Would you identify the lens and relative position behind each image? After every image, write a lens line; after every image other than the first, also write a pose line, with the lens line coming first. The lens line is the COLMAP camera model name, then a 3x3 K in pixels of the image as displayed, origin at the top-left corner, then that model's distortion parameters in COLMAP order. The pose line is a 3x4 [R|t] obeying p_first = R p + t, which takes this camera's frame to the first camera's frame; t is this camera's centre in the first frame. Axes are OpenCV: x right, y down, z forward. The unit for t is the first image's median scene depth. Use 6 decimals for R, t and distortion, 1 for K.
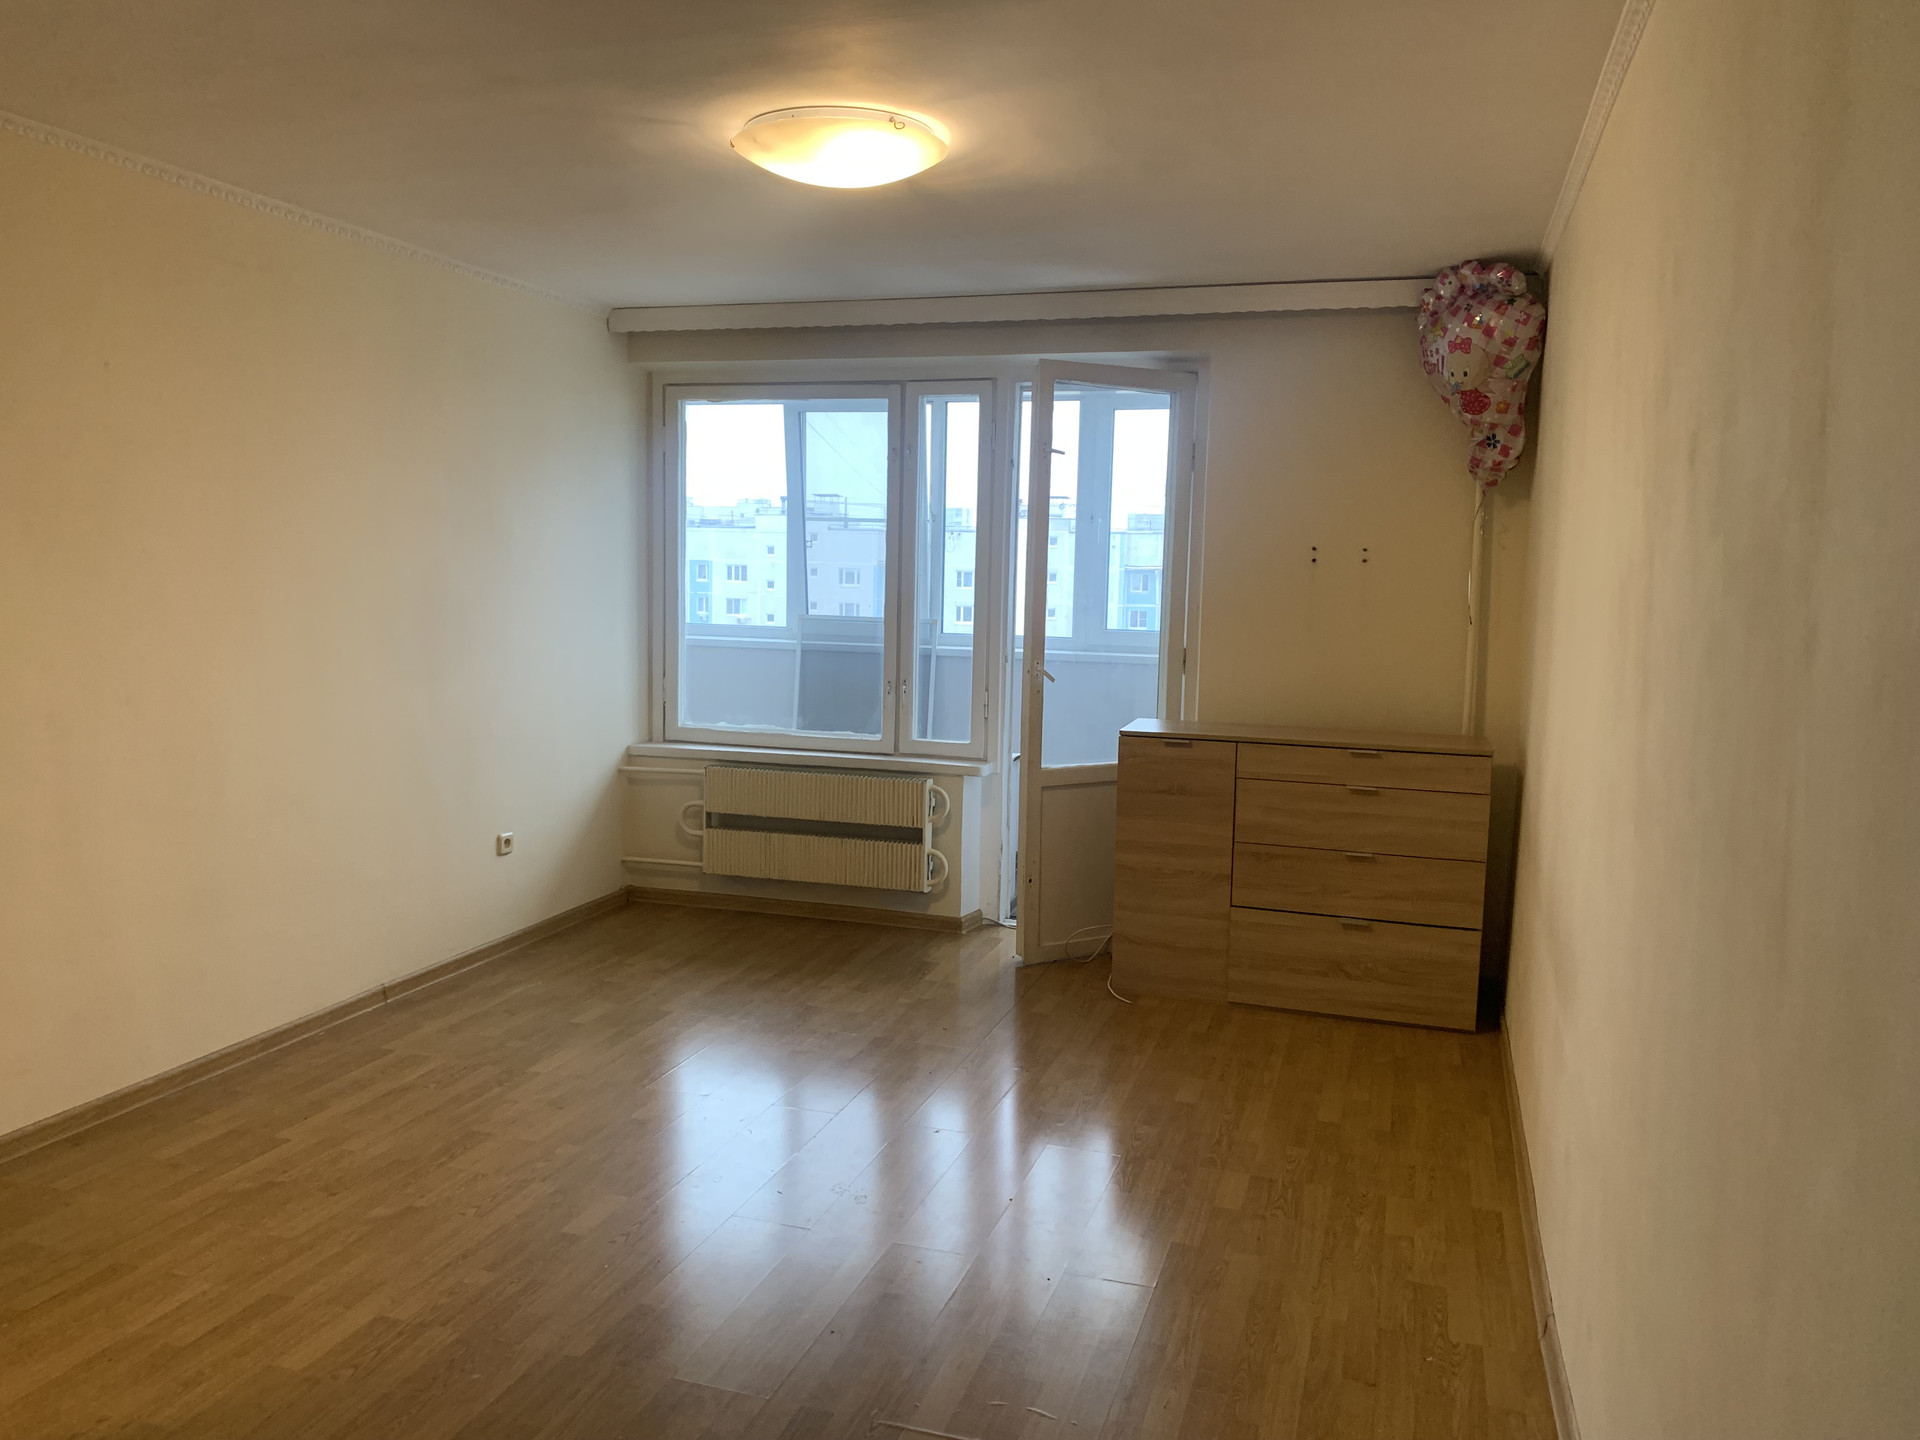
lens RADIAL K [[1478.9, 0, 960.0], [0, 1478.9, 720.0], [0, 0, 1]] dist [0.016514, -0.011233]
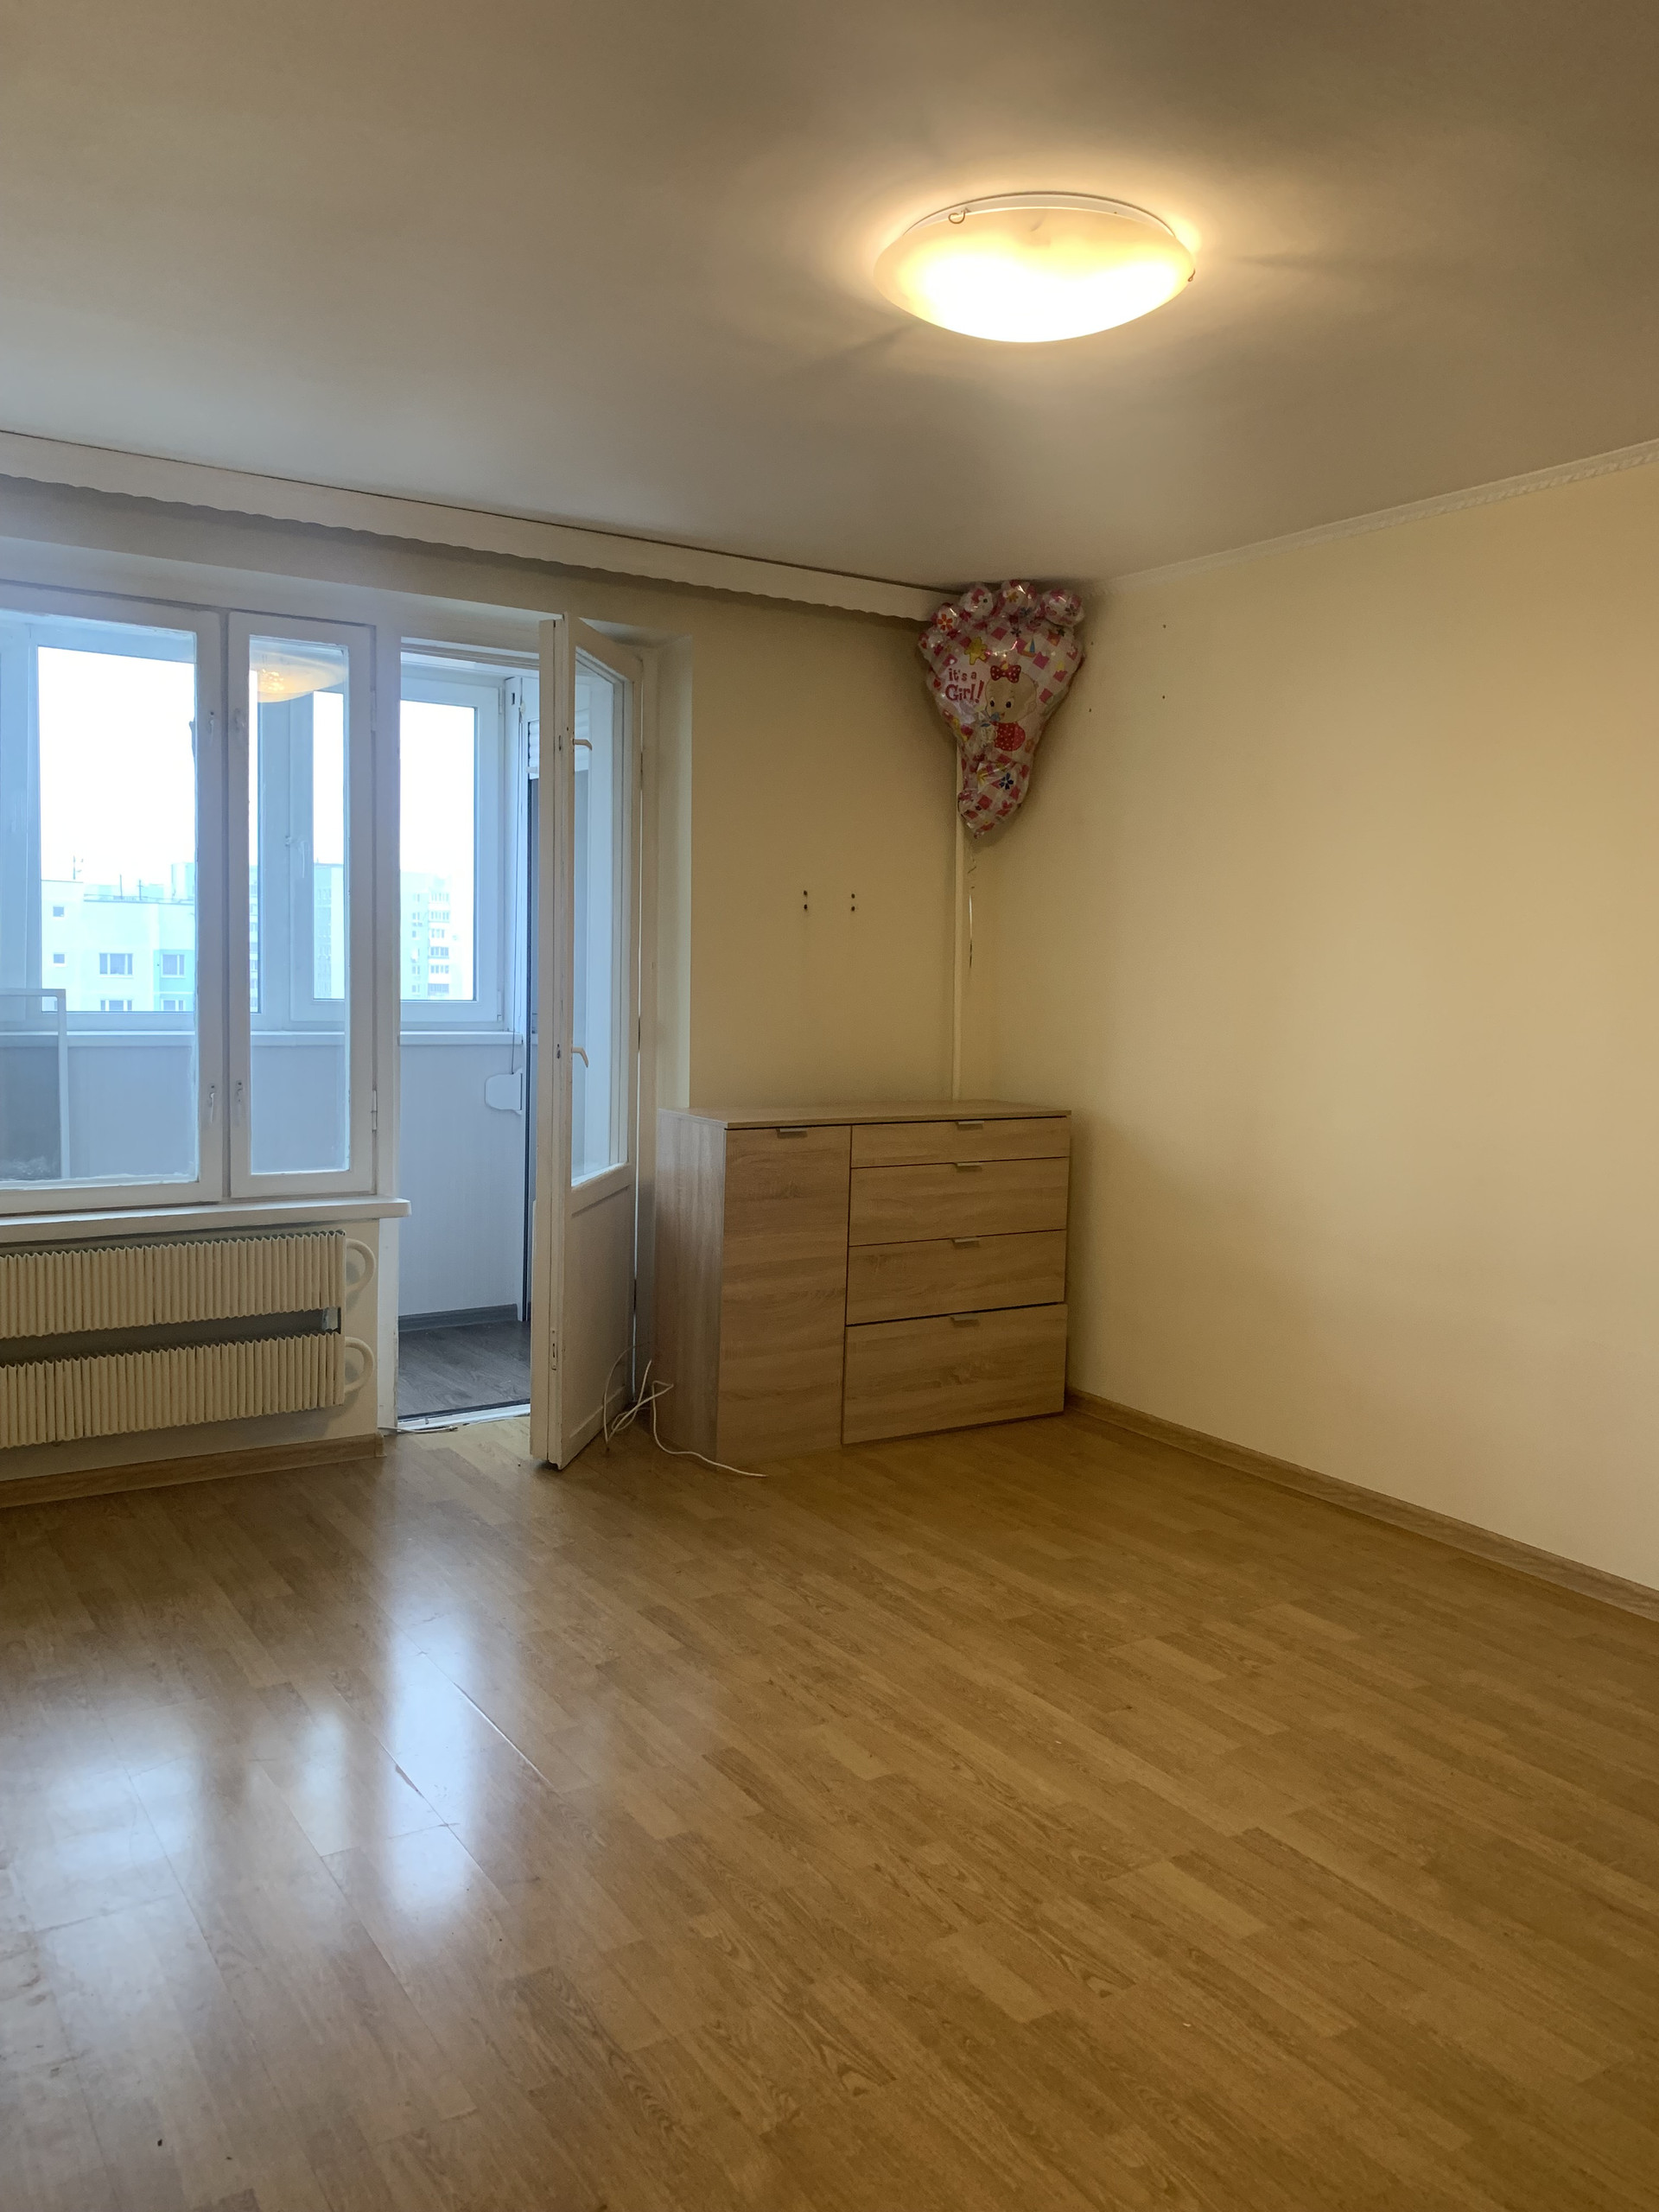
lens RADIAL K [[1689.3, 0, 859.0], [0, 1689.3, 1084.6], [0, 0, 1]] dist [0.114230, -0.170909]
pose [[0.629951, -0.064419, 0.773959, -0.493226], [0.074277, 0.996983, 0.022526, -0.025964], [-0.773075, 0.043297, 0.632835, 0.372638]]
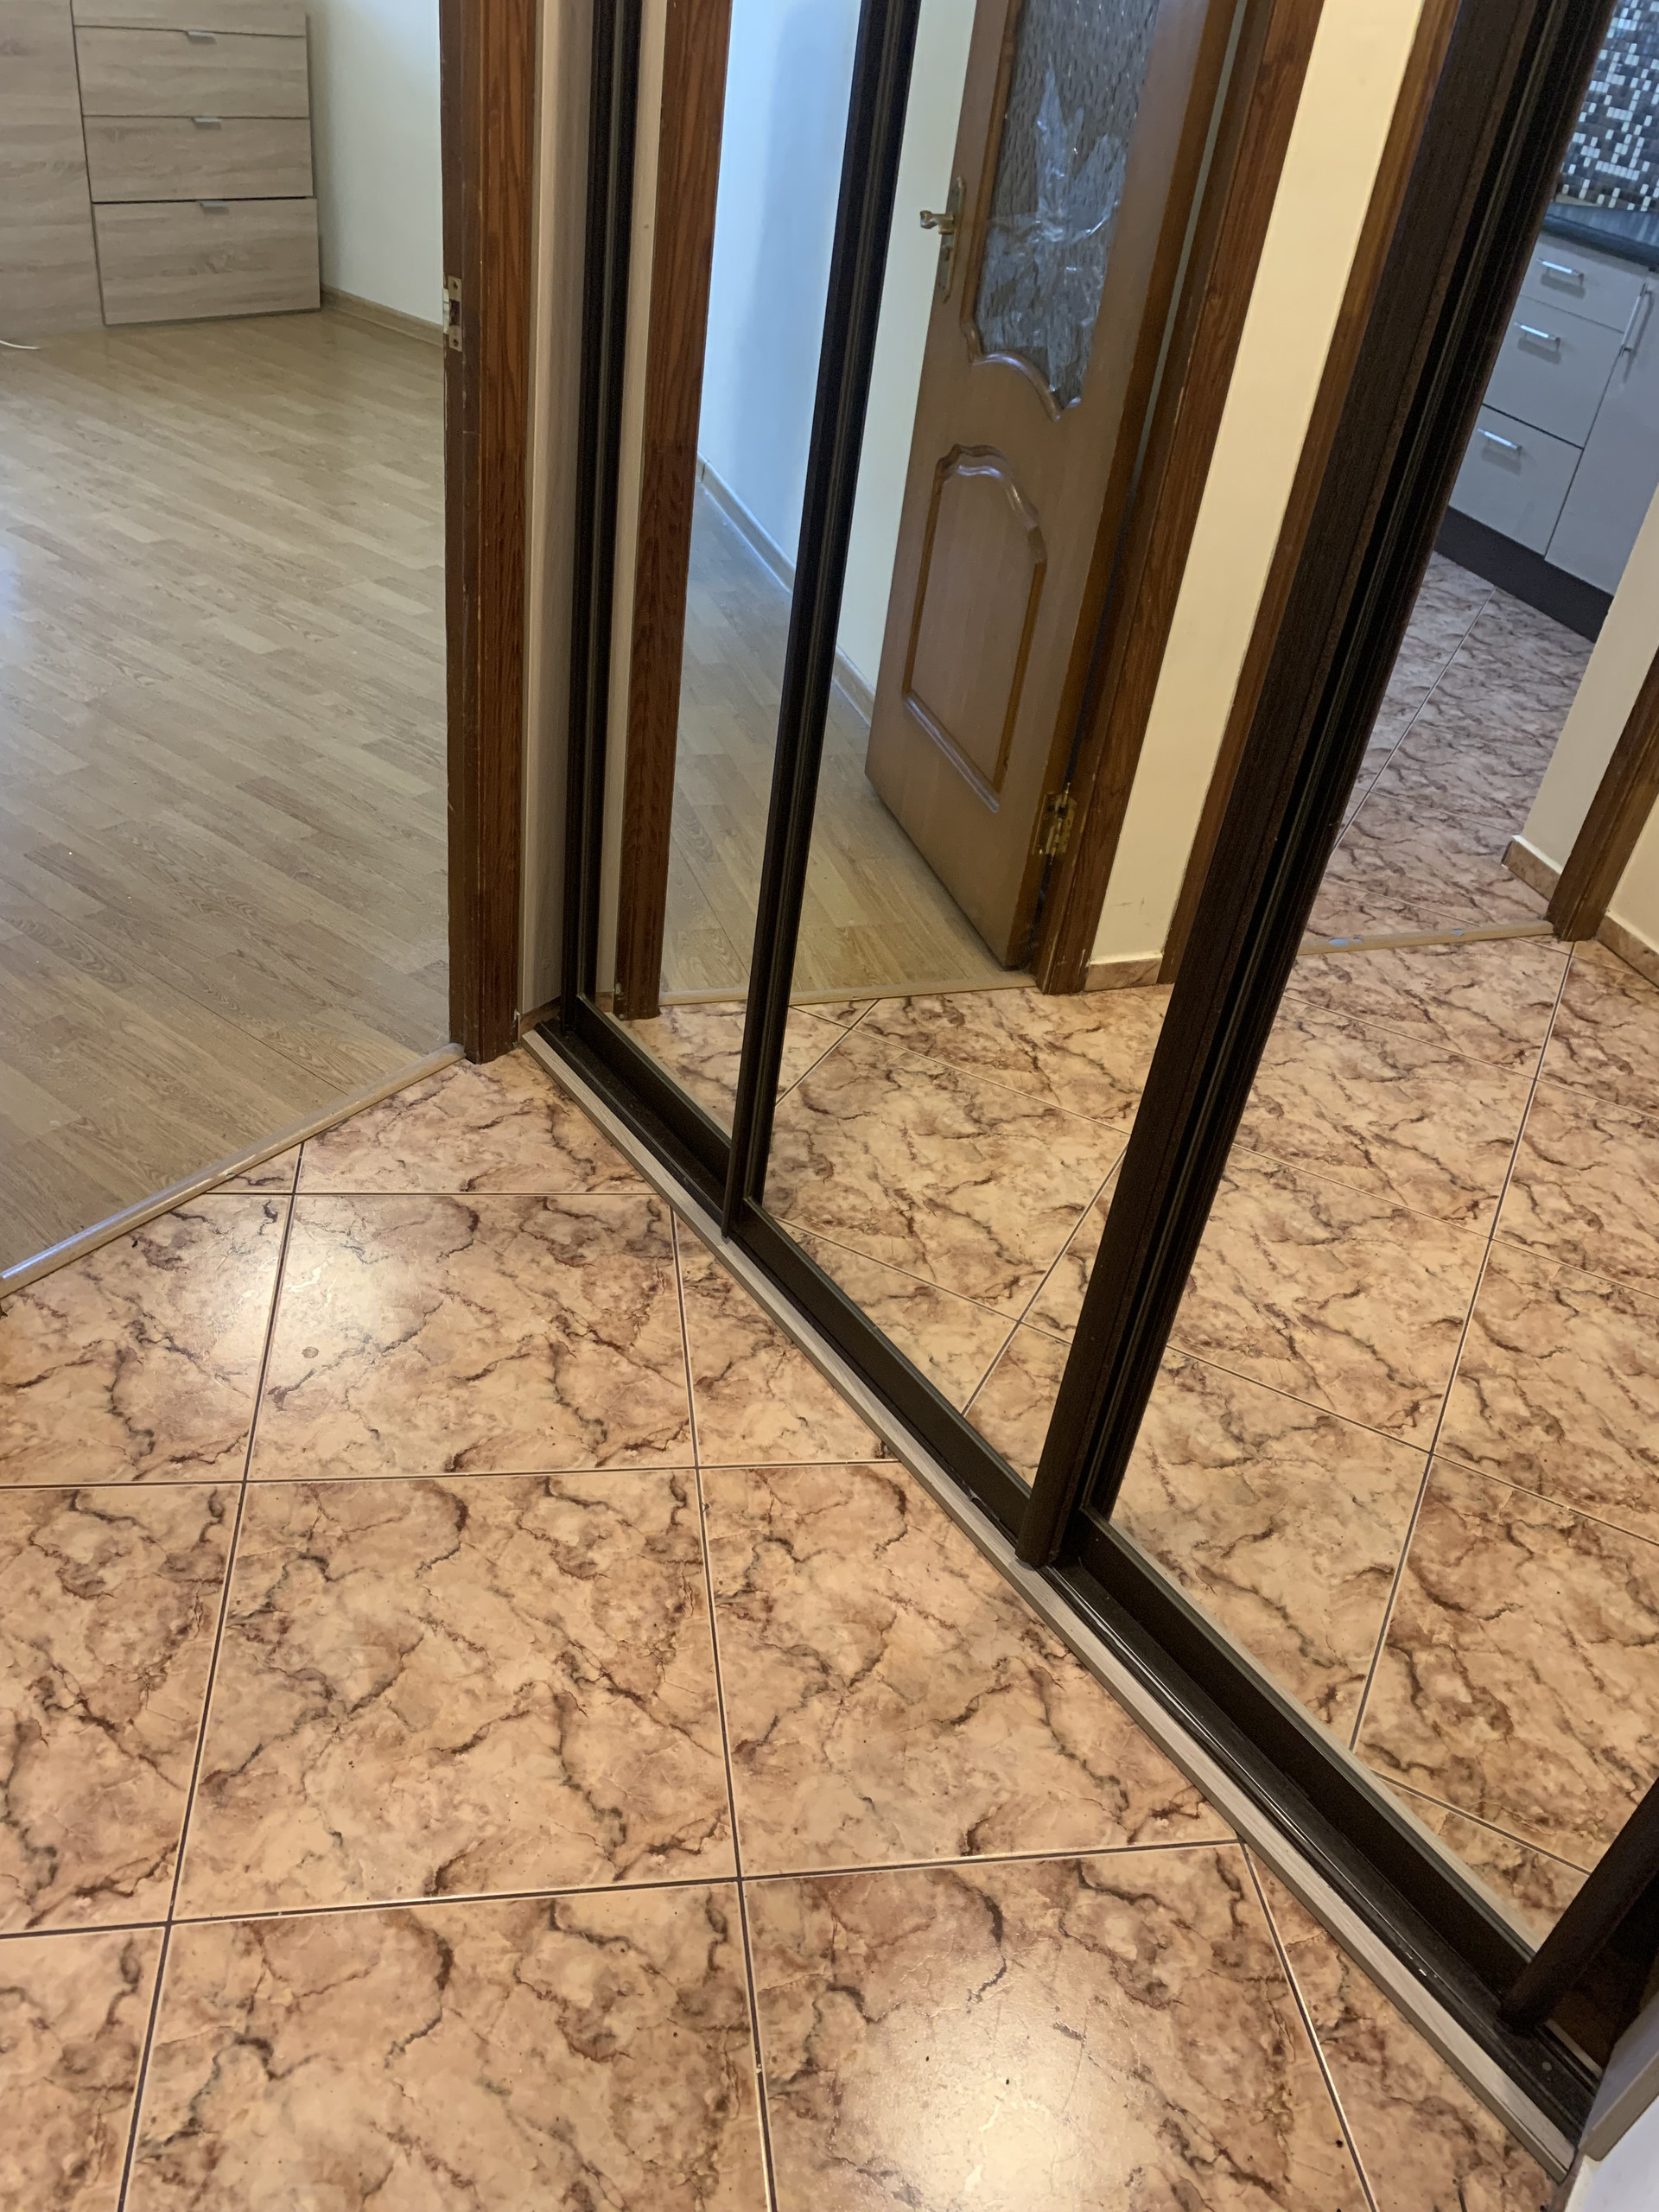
lens RADIAL K [[1703.8, 0, 824.2], [0, 1703.8, 1099.1], [0, 0, 1]] dist [0.016514, -0.011233]
pose [[0.342233, -0.529528, 0.776194, -0.669567], [-0.012679, 0.823398, 0.567322, -0.014122], [-0.939530, -0.203998, 0.275080, 0.210276]]
